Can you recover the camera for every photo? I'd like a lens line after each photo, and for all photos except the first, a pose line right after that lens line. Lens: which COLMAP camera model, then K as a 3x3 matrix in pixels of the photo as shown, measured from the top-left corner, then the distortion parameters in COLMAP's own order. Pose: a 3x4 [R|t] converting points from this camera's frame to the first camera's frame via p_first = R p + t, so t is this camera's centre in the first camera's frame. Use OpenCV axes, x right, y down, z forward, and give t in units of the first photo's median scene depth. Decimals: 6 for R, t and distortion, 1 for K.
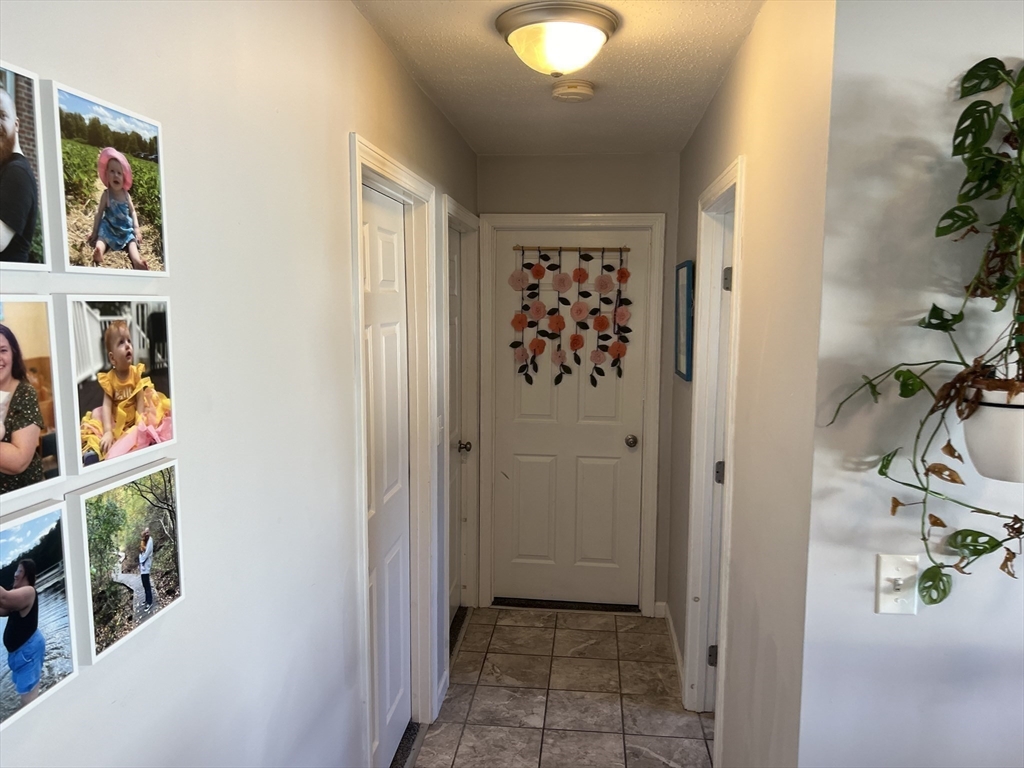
lens RADIAL K [[763.1, 0, 517.0], [0, 763.1, 381.9], [0, 0, 1]] dist [0.046897, -0.069285]
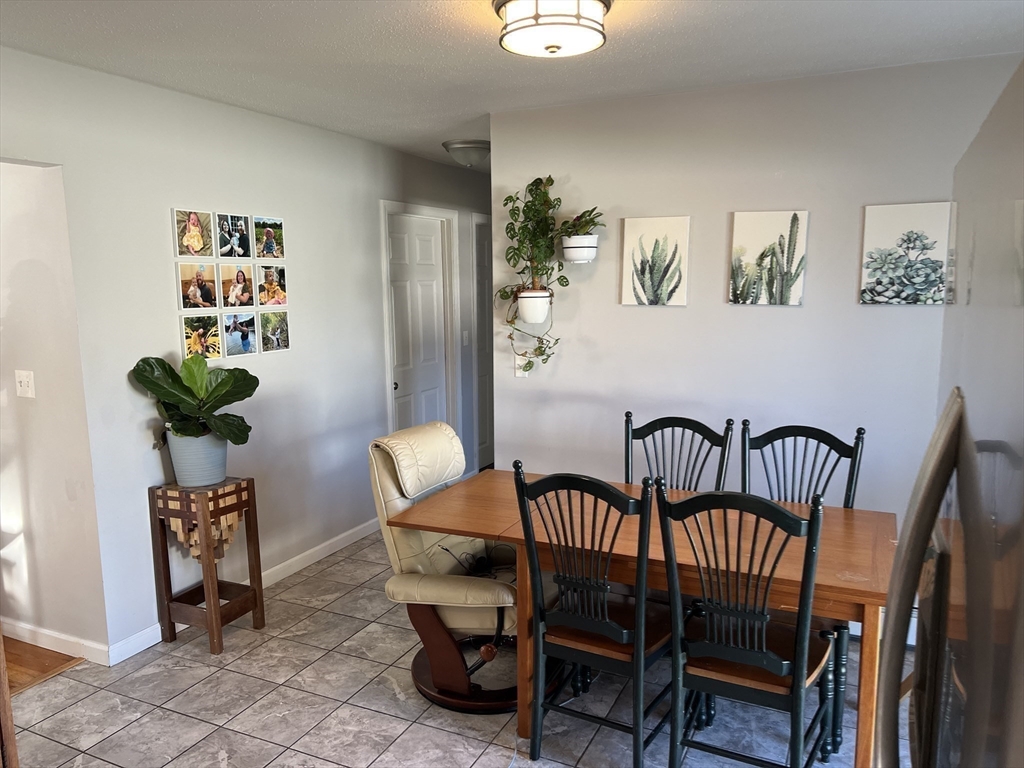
lens RADIAL K [[763.1, 0, 507.4], [0, 763.1, 385.4], [0, 0, 1]] dist [0.046897, -0.069285]
pose [[0.940736, 0.039754, -0.336802, 2.056577], [-0.026917, 0.998725, 0.042702, 0.318453], [0.338070, -0.031106, 0.940607, -2.405646]]
